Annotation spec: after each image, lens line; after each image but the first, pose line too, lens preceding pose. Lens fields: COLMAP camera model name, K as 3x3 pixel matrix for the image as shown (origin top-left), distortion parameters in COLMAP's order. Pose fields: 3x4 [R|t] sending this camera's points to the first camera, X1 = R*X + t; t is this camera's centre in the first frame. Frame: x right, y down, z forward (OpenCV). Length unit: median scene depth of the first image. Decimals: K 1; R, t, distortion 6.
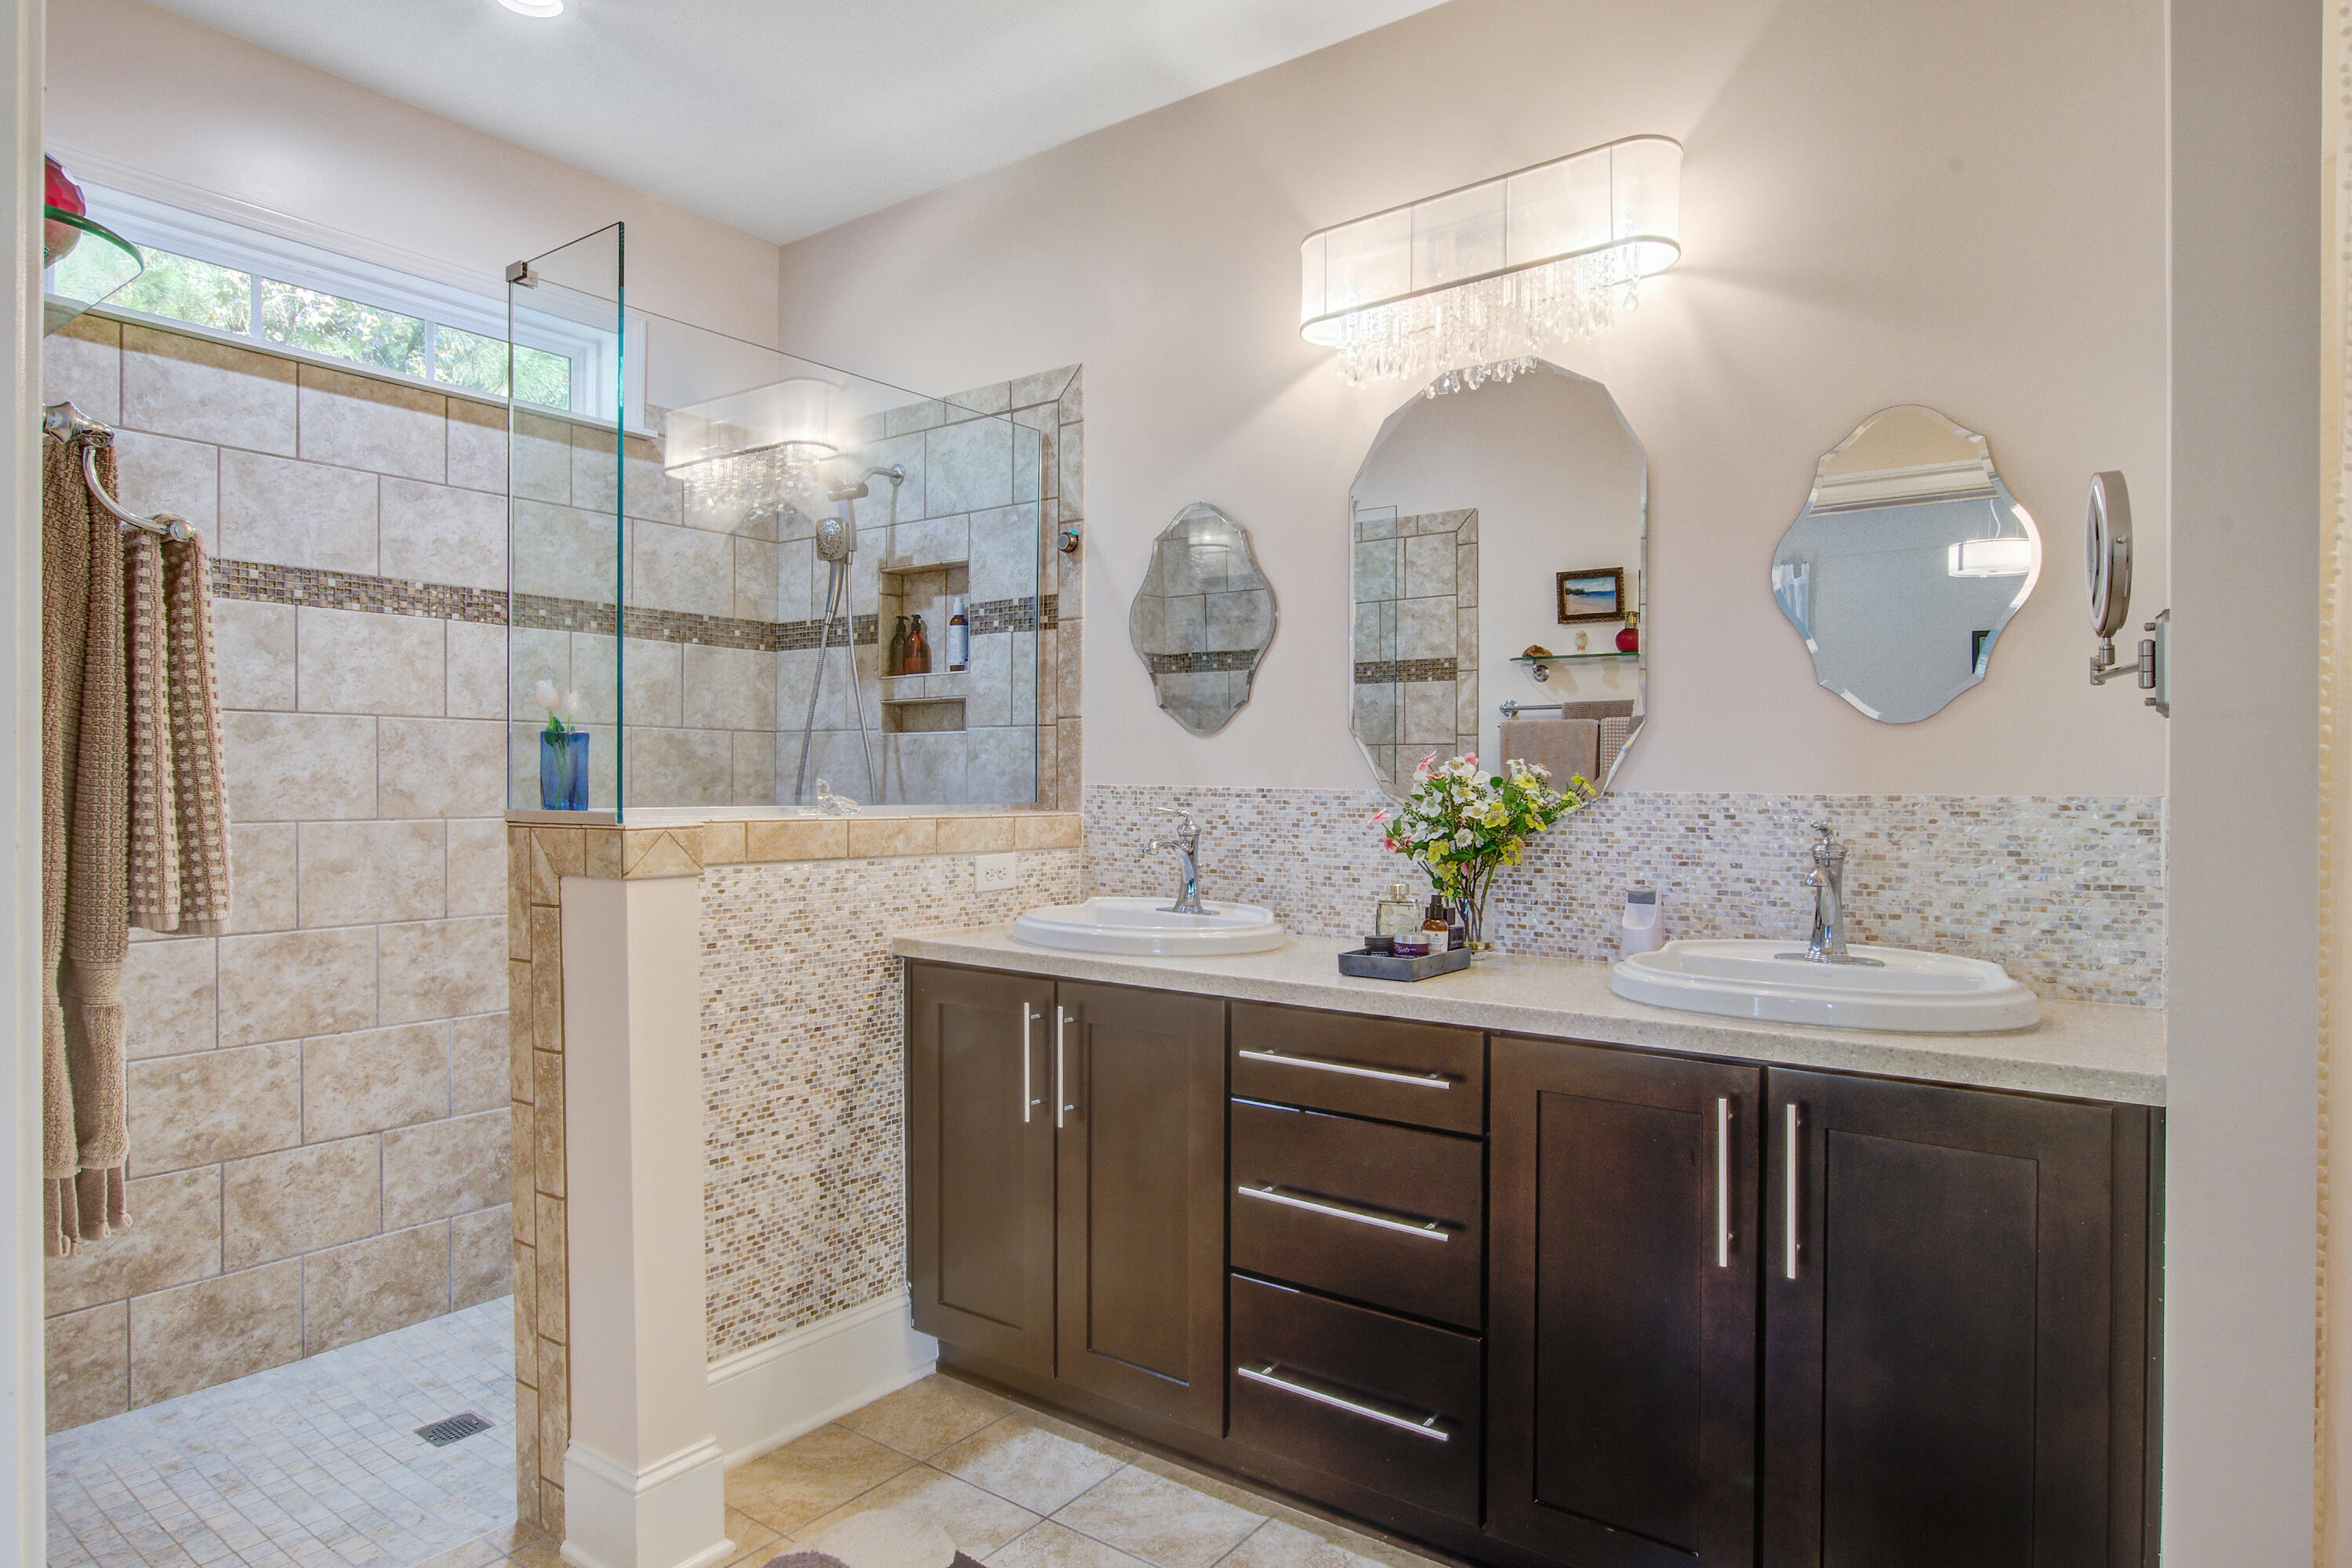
lens RADIAL K [[1350.0, 0, 1169.0], [0, 1350.0, 791.2], [0, 0, 1]] dist [-0.003221, 0.002107]
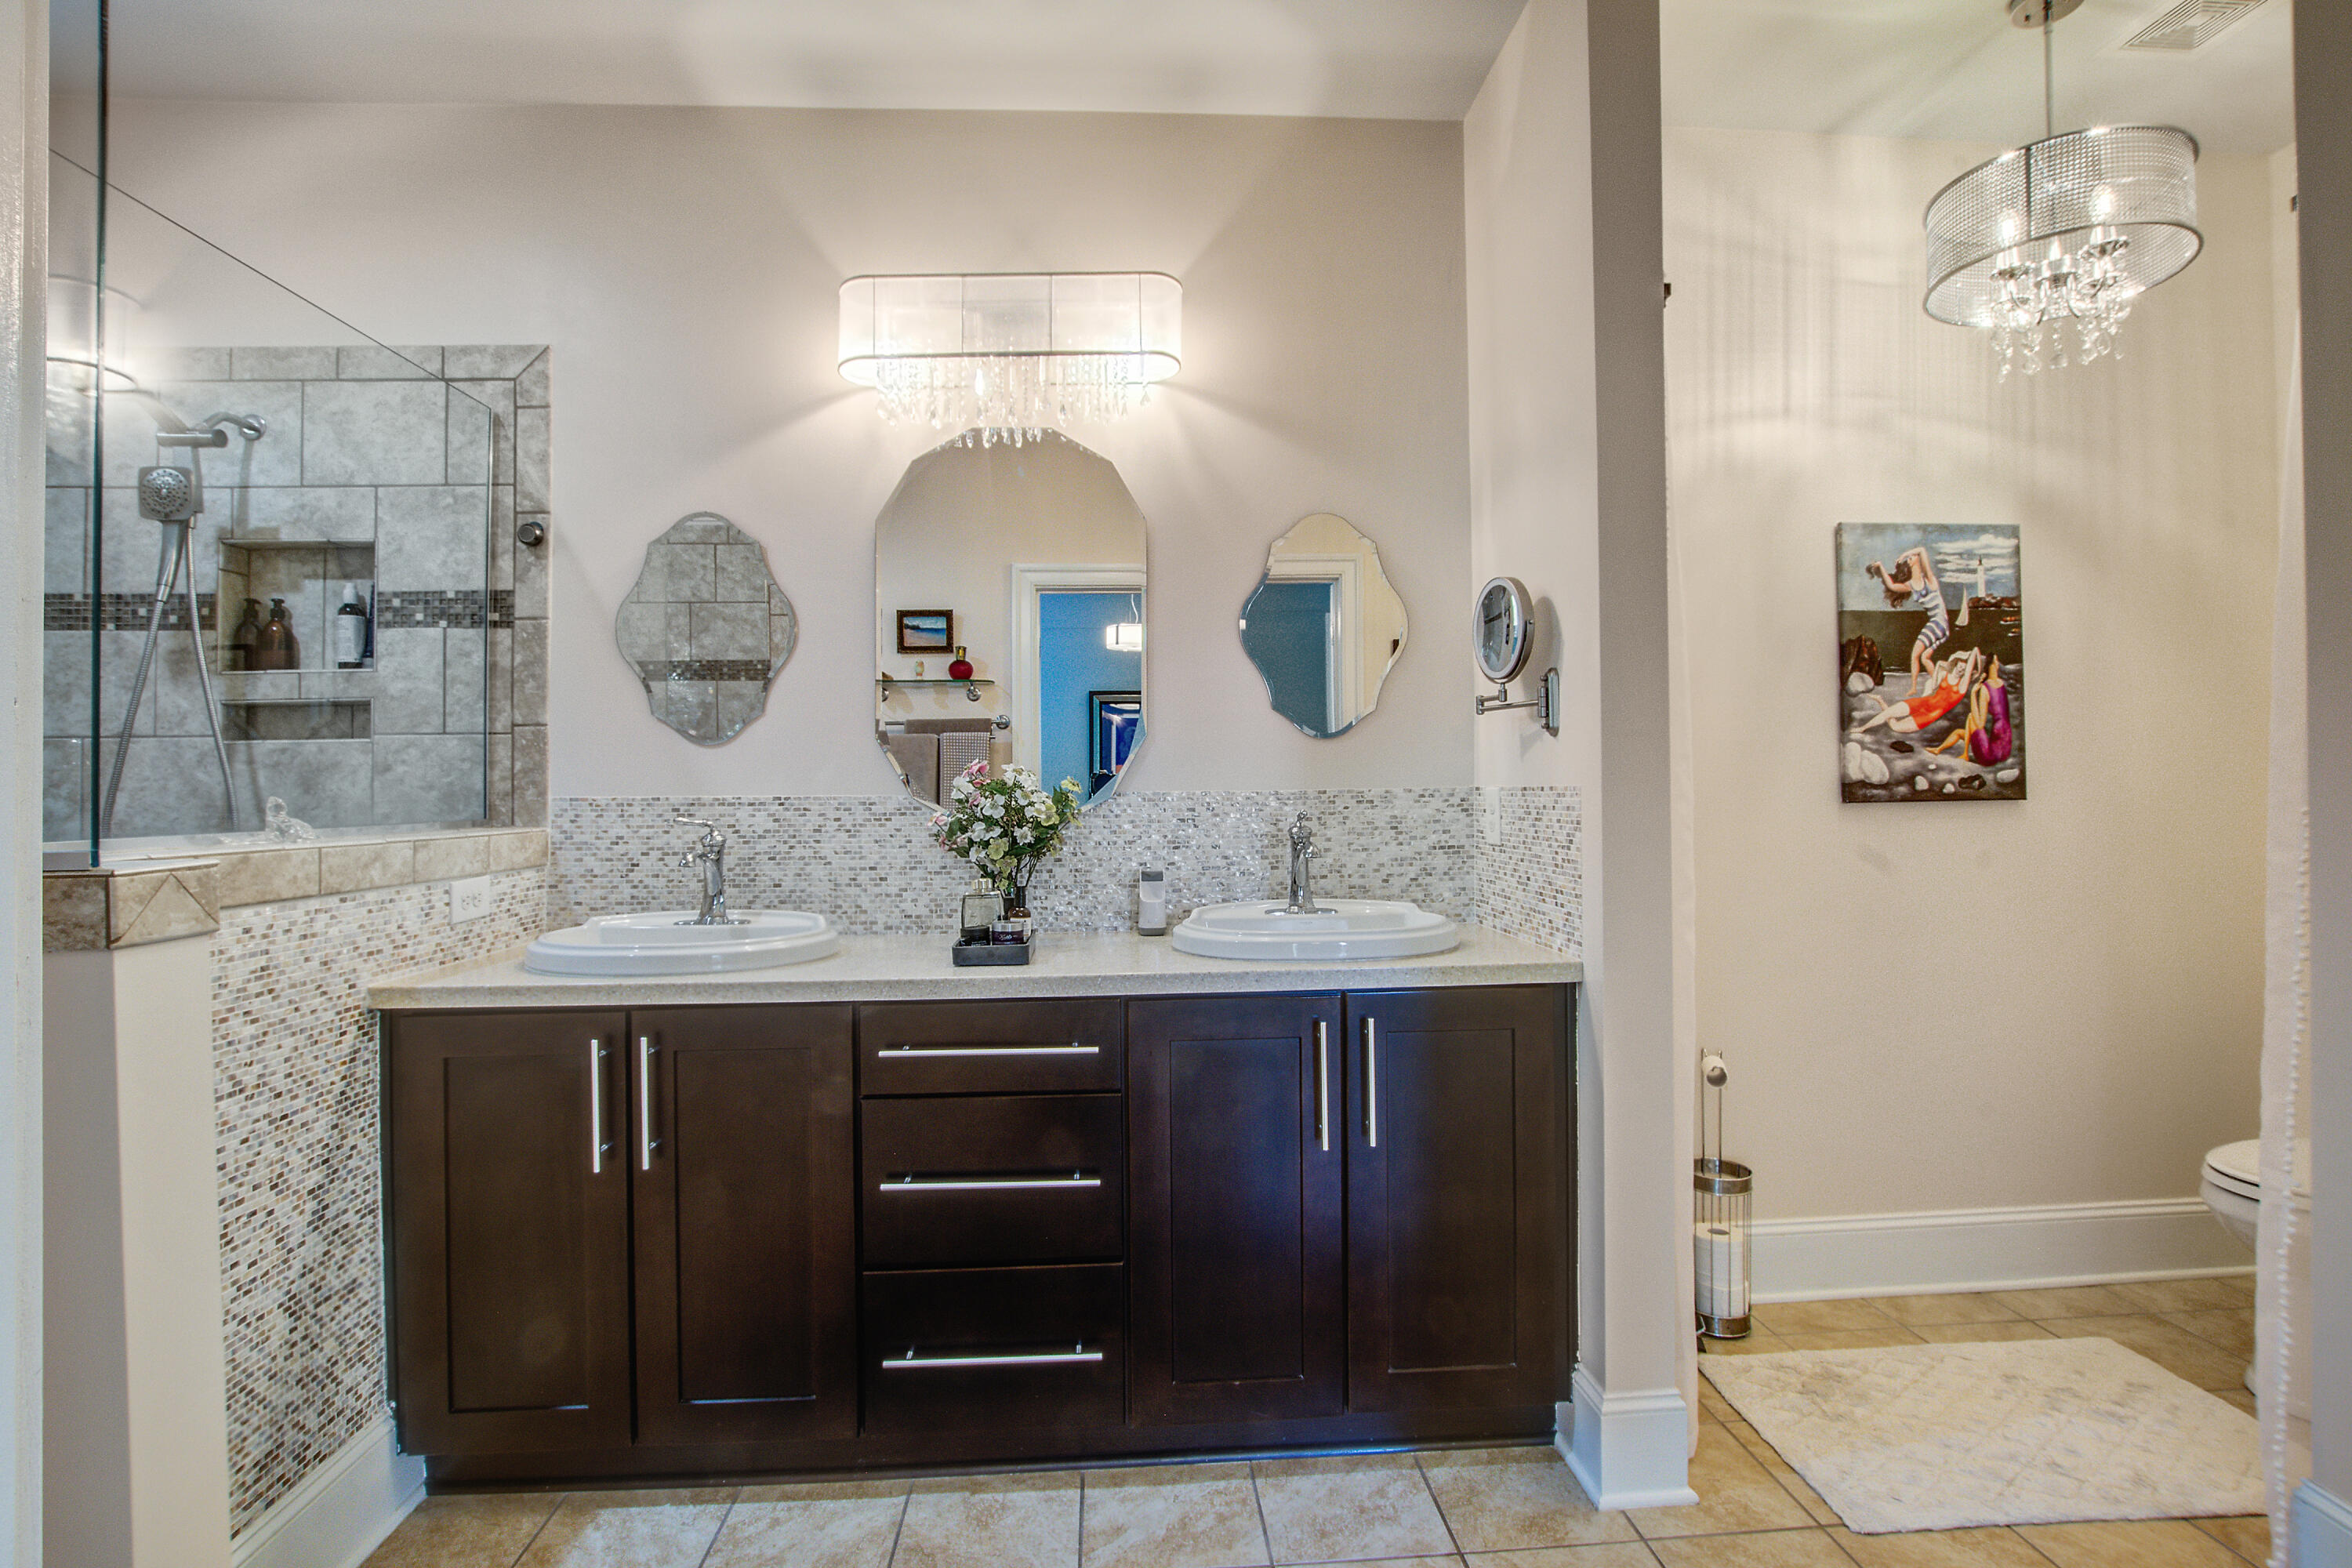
lens RADIAL K [[1116.1, 0, 1170.2], [0, 1116.1, 772.9], [0, 0, 1]] dist [-0.012828, 0.002629]
pose [[0.771257, -0.010211, 0.636442, -0.258426], [0.022976, 0.999666, -0.011804, -0.003686], [-0.636109, 0.023727, 0.771235, 0.165082]]
